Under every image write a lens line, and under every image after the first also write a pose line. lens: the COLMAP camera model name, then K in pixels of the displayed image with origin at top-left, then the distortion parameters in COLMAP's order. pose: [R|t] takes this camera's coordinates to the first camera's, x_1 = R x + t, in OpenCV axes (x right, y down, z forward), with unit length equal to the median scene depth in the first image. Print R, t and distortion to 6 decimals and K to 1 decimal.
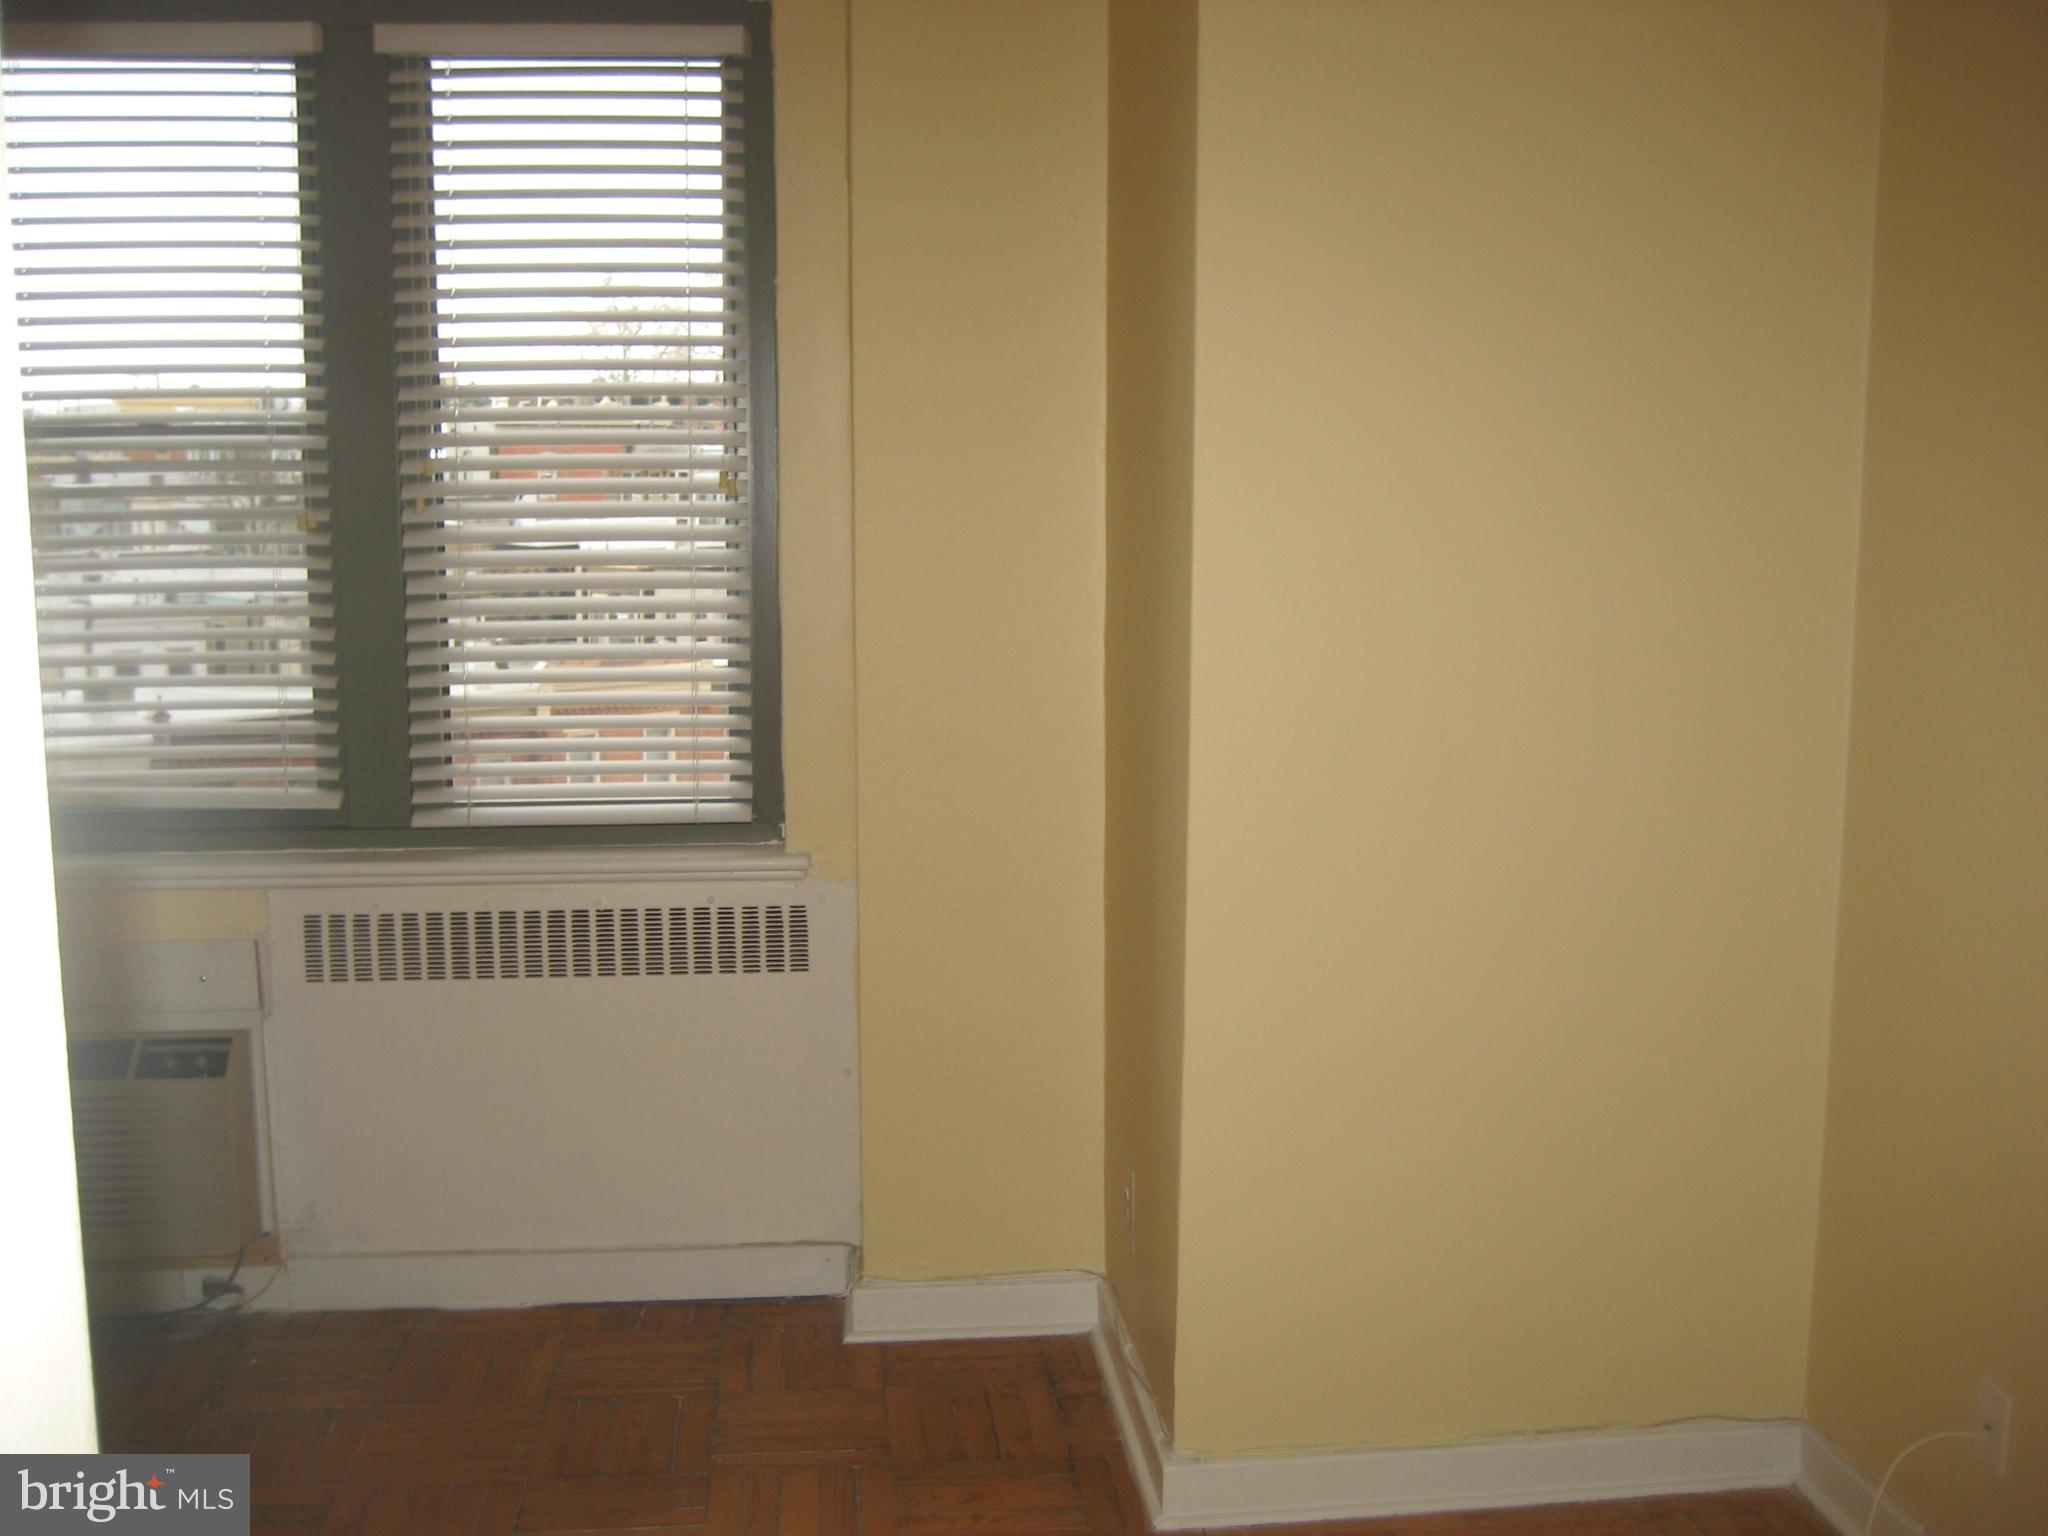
lens RADIAL K [[2120.4, 0, 1024.0], [0, 2120.4, 768.0], [0, 0, 1]] dist [-0.235663, 0.315802]
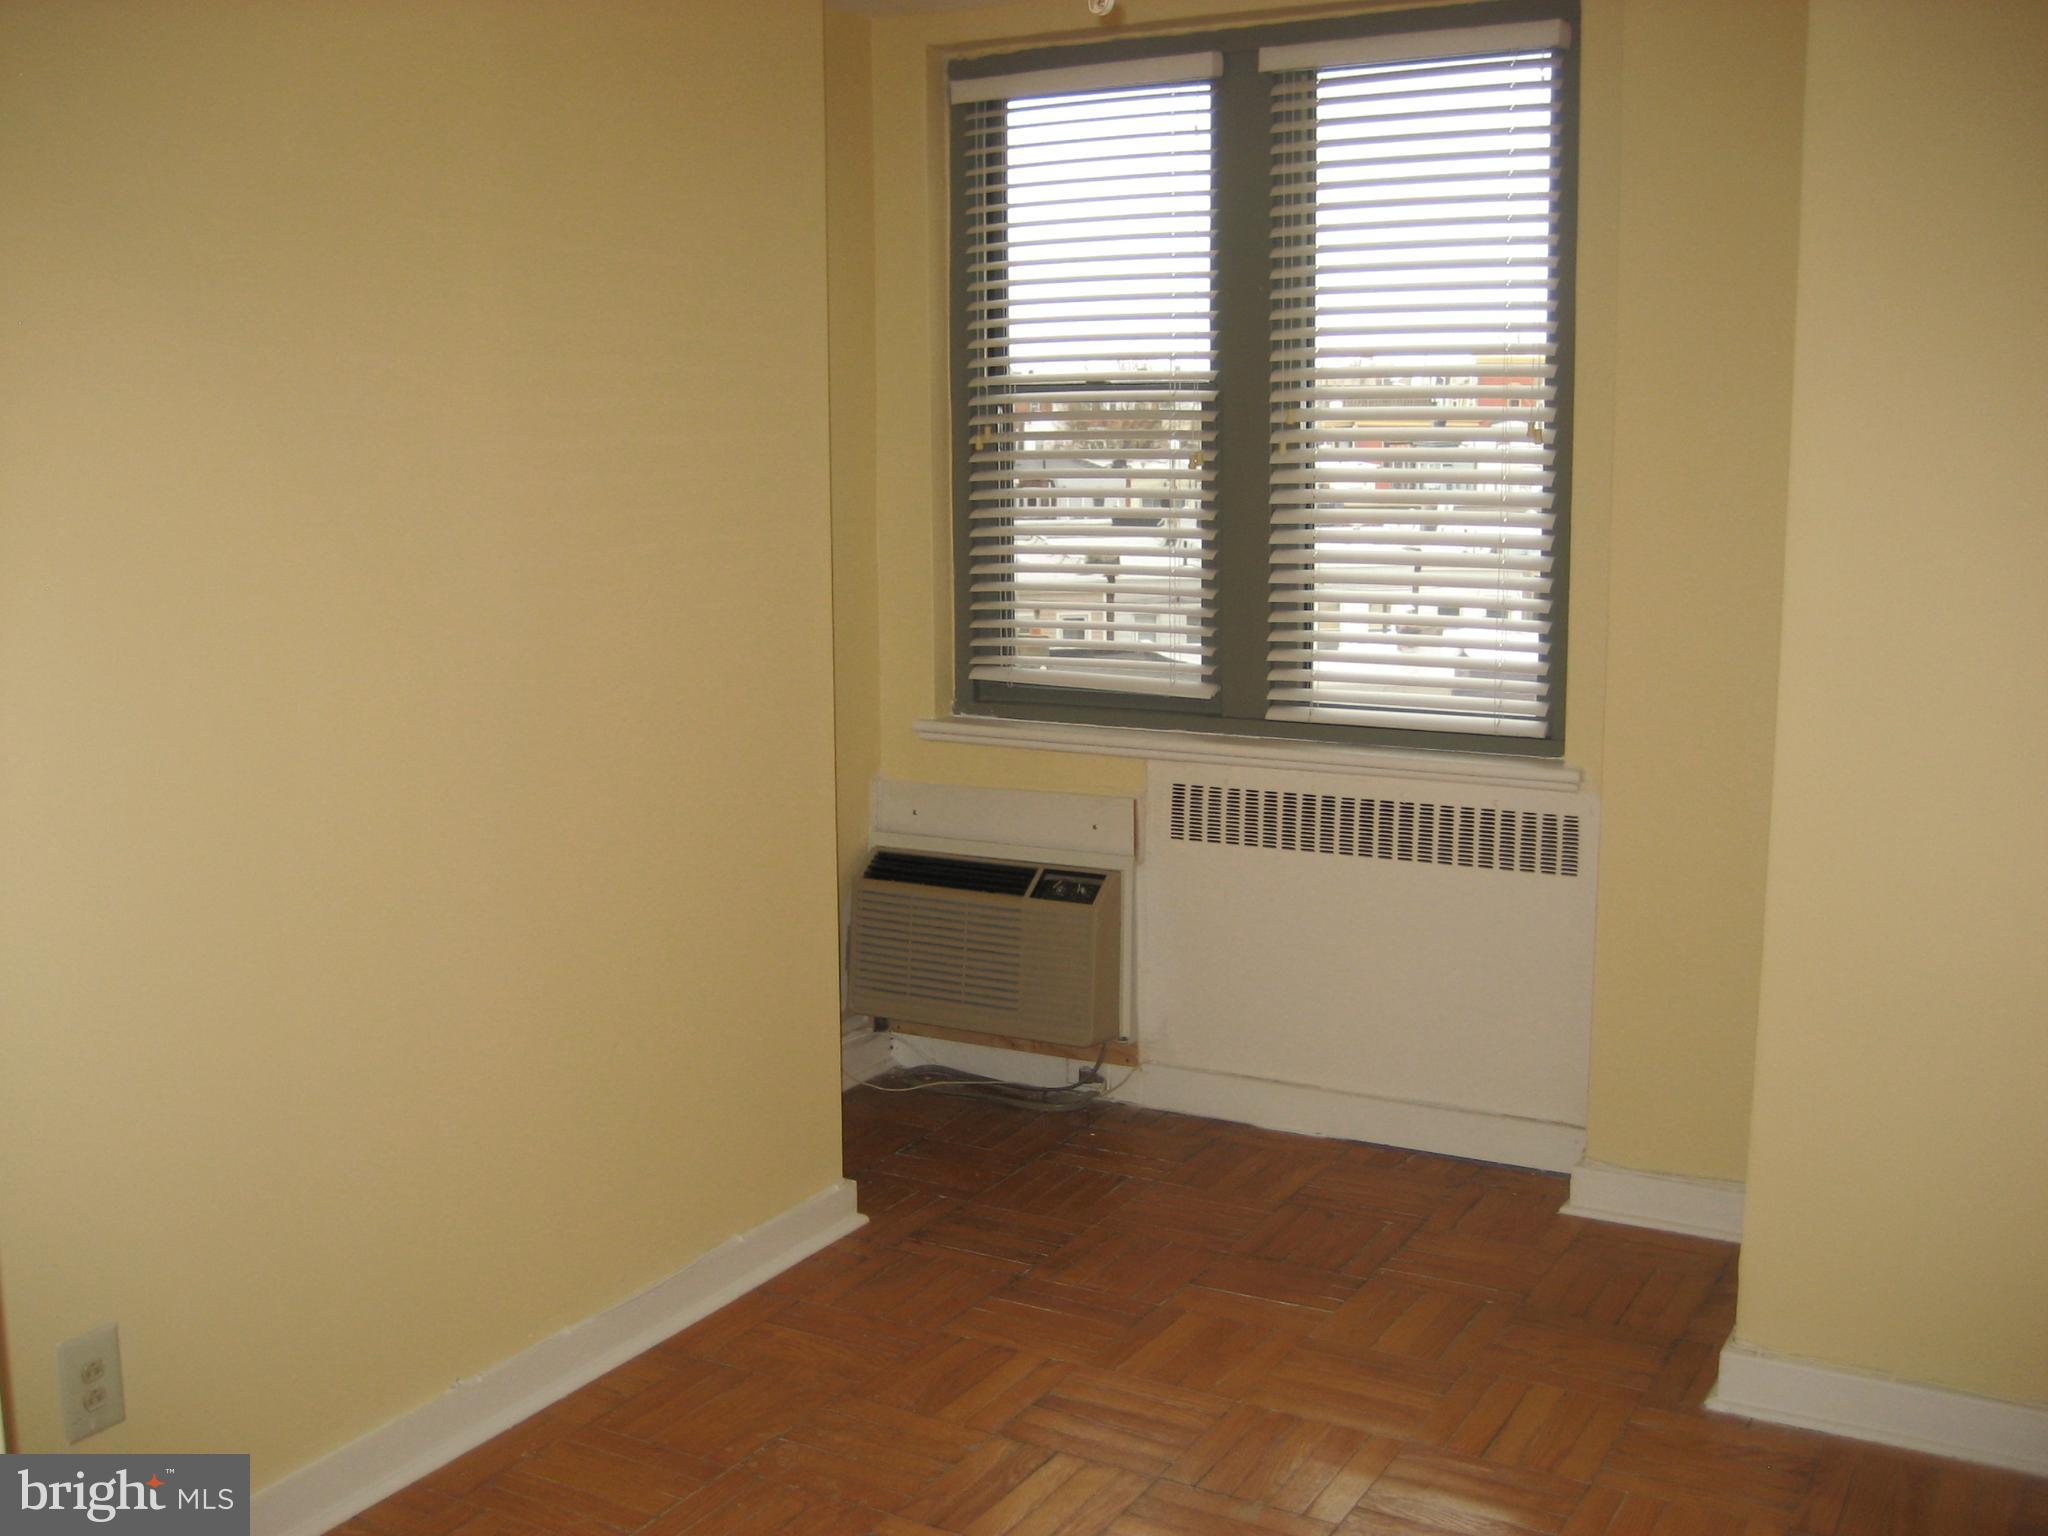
lens RADIAL K [[2120.4, 0, 1024.0], [0, 2120.4, 768.0], [0, 0, 1]] dist [-0.235663, 0.315802]
pose [[0.790976, 0.086756, -0.605666, 0.333013], [-0.072802, 0.996209, 0.047622, 0.008913], [0.607501, 0.006425, 0.794293, -0.045147]]
